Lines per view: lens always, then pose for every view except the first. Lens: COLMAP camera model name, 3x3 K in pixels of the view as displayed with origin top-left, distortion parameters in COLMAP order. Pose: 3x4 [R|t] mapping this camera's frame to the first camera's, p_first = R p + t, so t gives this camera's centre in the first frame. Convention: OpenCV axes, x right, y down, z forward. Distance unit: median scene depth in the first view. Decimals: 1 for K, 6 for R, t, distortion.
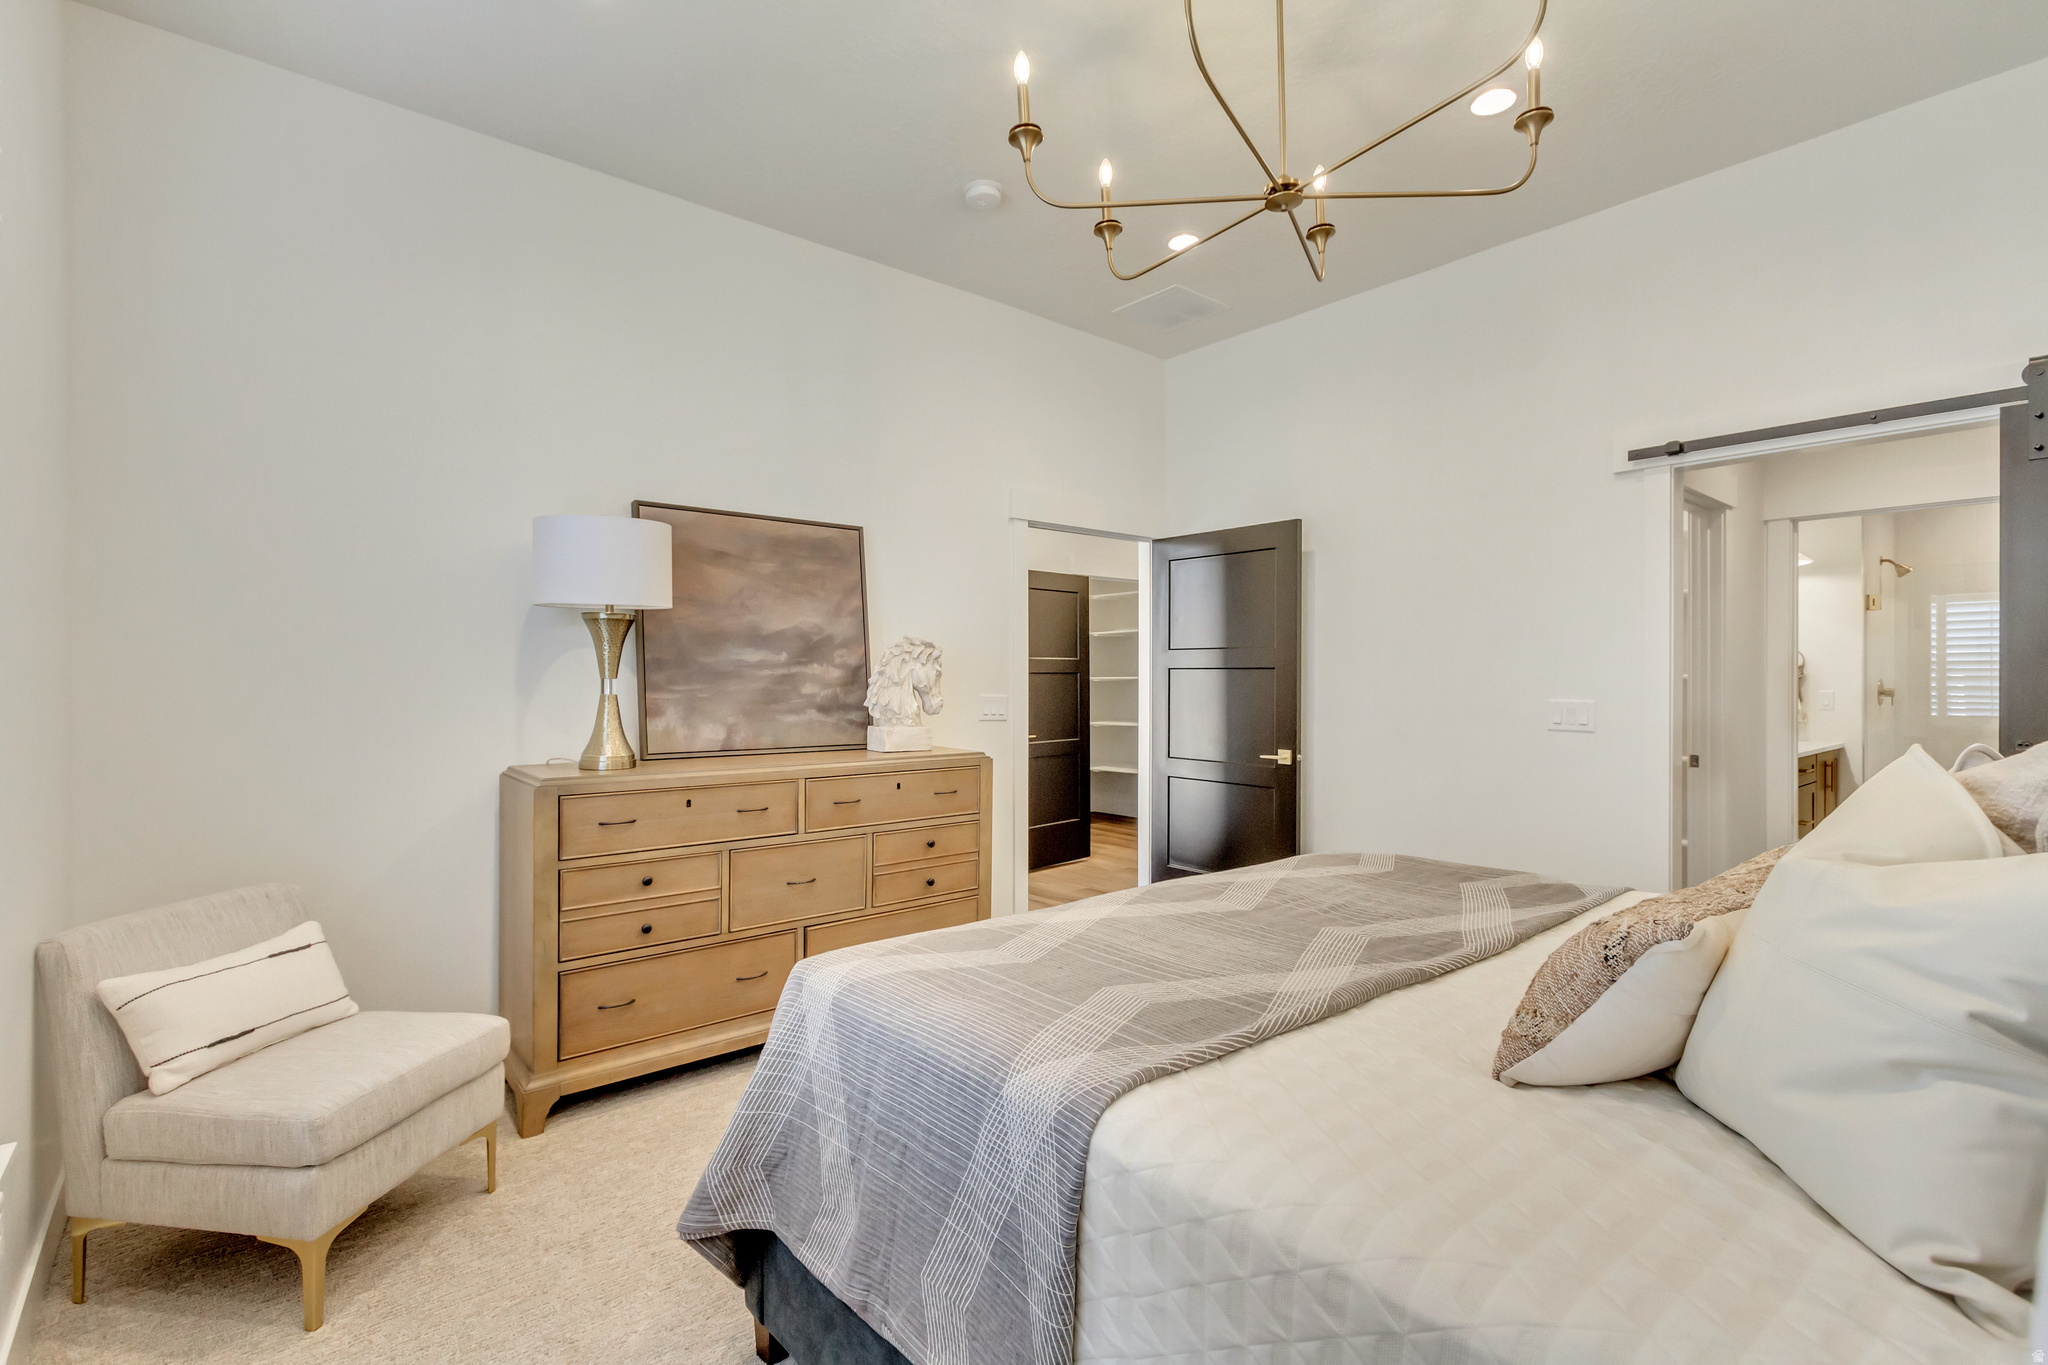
lens RADIAL K [[942.6, 0, 1019.2], [0, 942.6, 682.8], [0, 0, 1]] dist [0.000787, -0.000018]
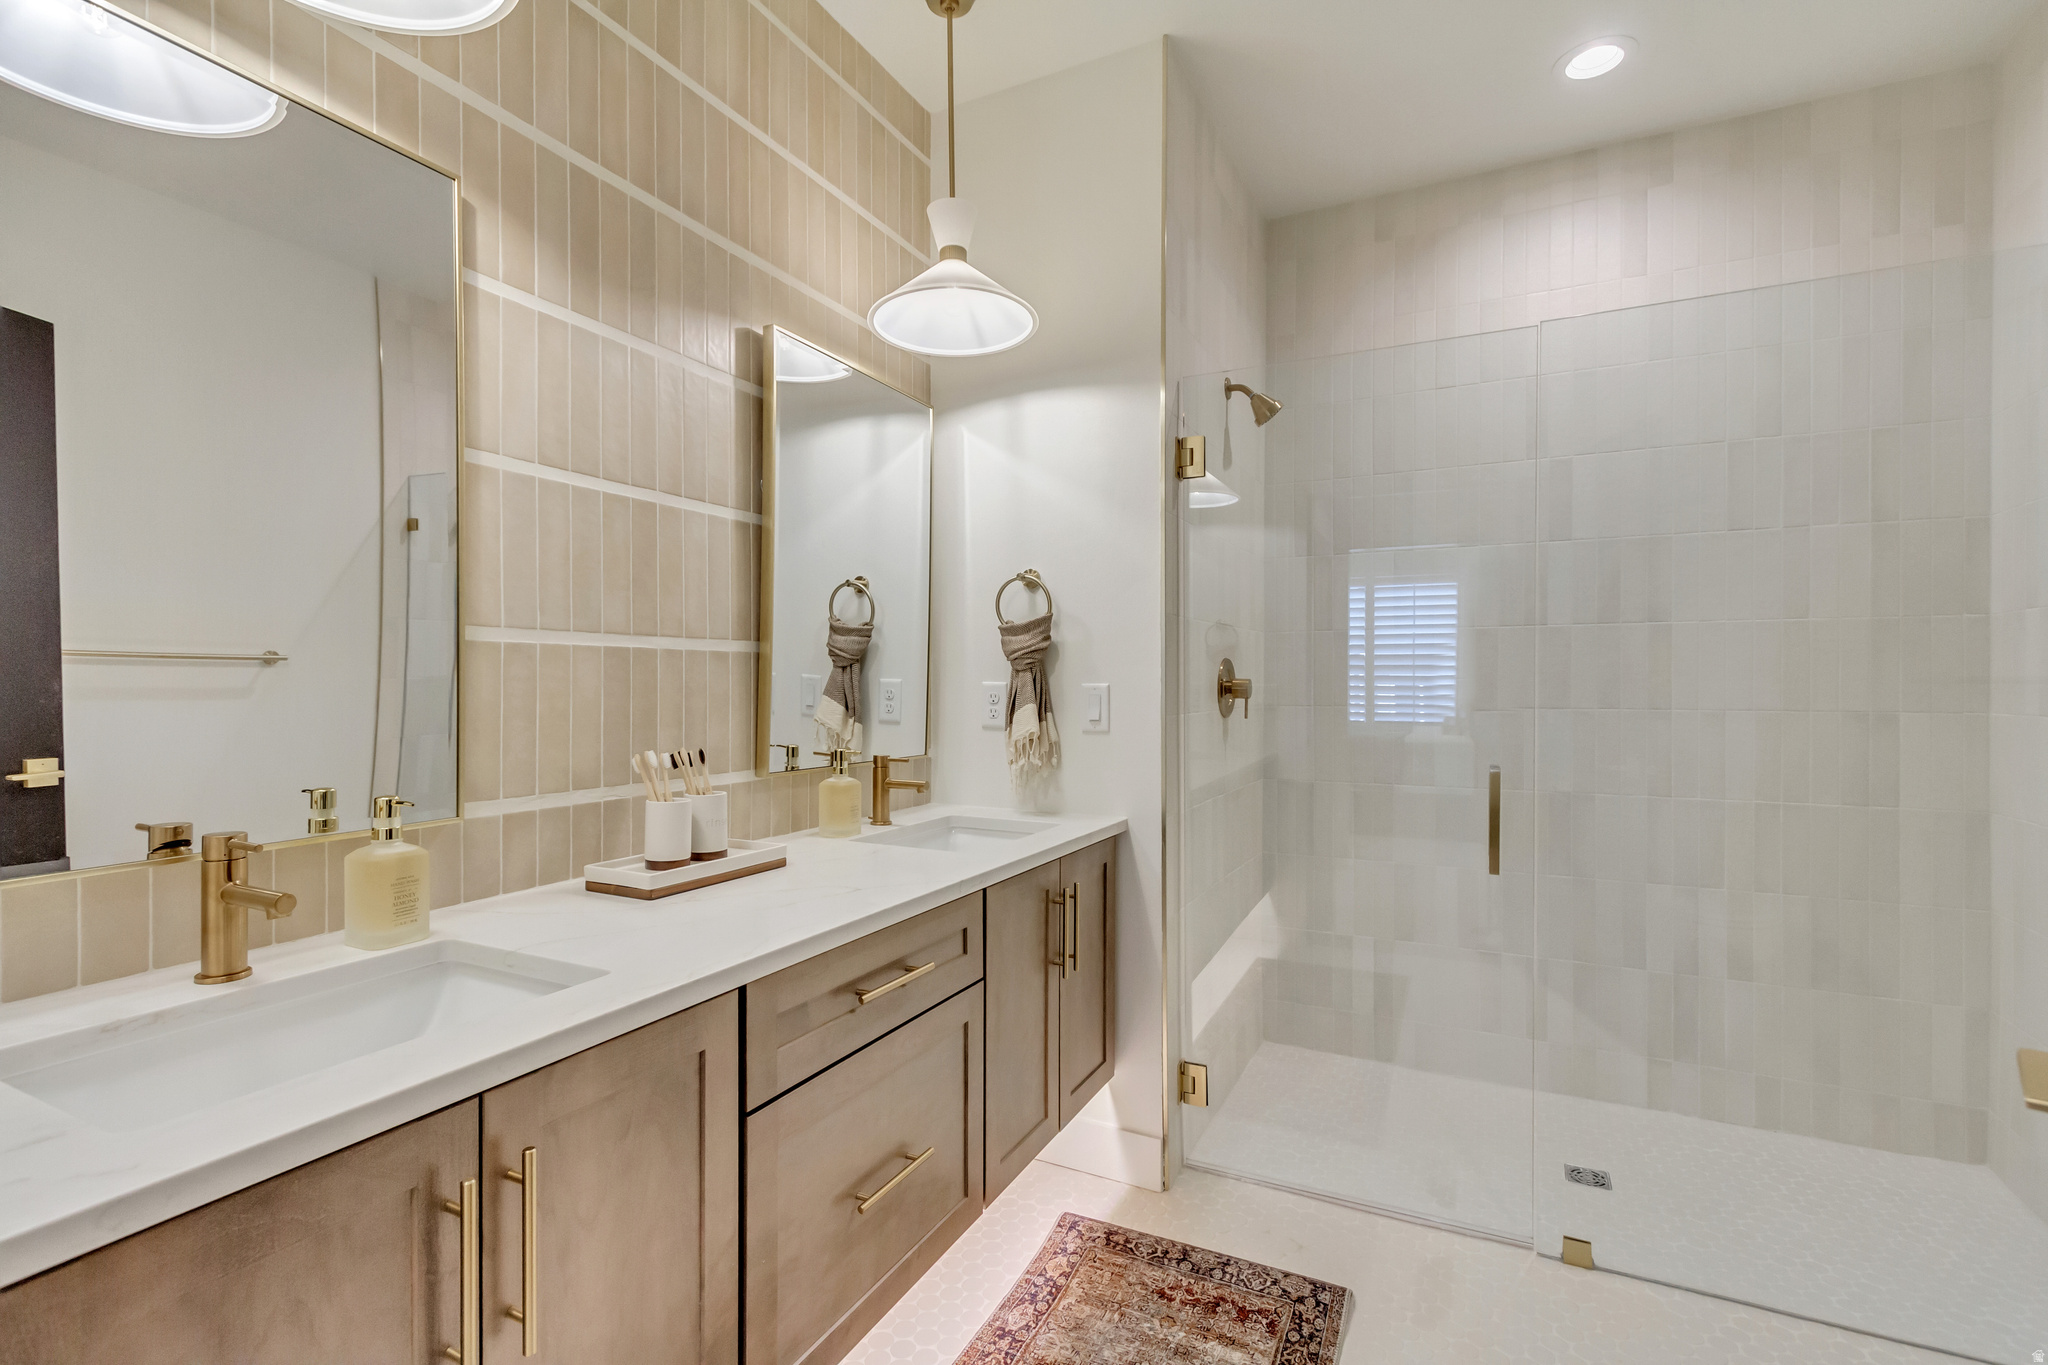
lens RADIAL K [[942.6, 0, 1019.2], [0, 942.6, 682.8], [0, 0, 1]] dist [0.000787, -0.000018]
pose [[0.919815, 0.003659, 0.392335, 0.669862], [-0.002307, 0.999990, -0.003916, 0.009690], [-0.392345, 0.002697, 0.919814, 0.651411]]
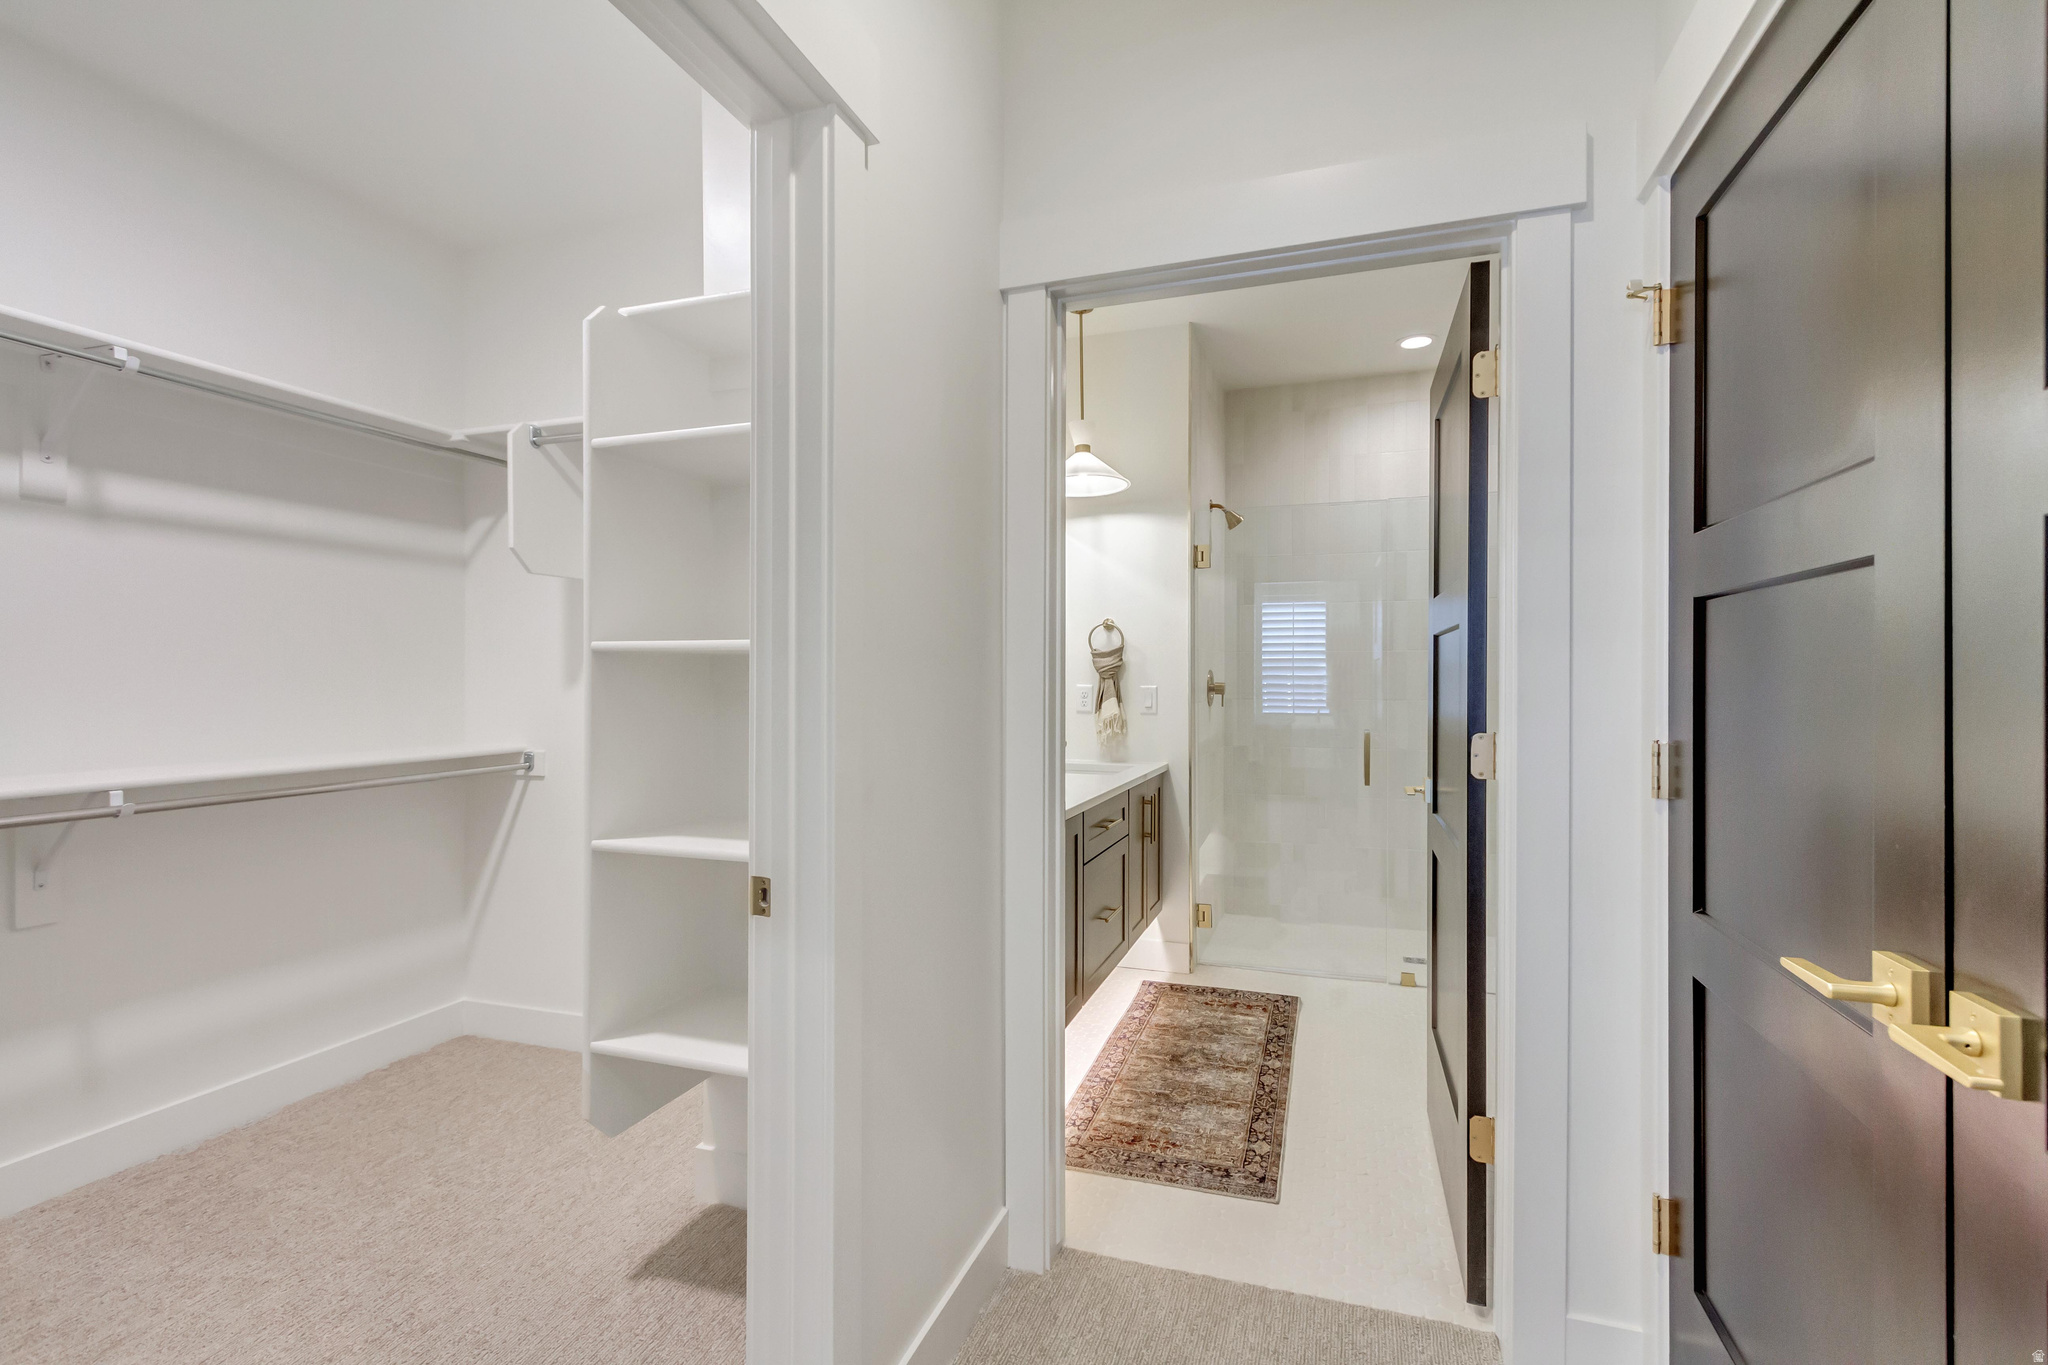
lens RADIAL K [[940.3, 0, 1021.6], [0, 940.3, 677.5], [0, 0, 1]] dist [0.001305, -0.000527]
pose [[0.859862, 0.003783, 0.510513, 0.434177], [0.000675, 0.999963, -0.008547, 0.008099], [-0.510526, 0.007694, 0.859828, 0.468515]]
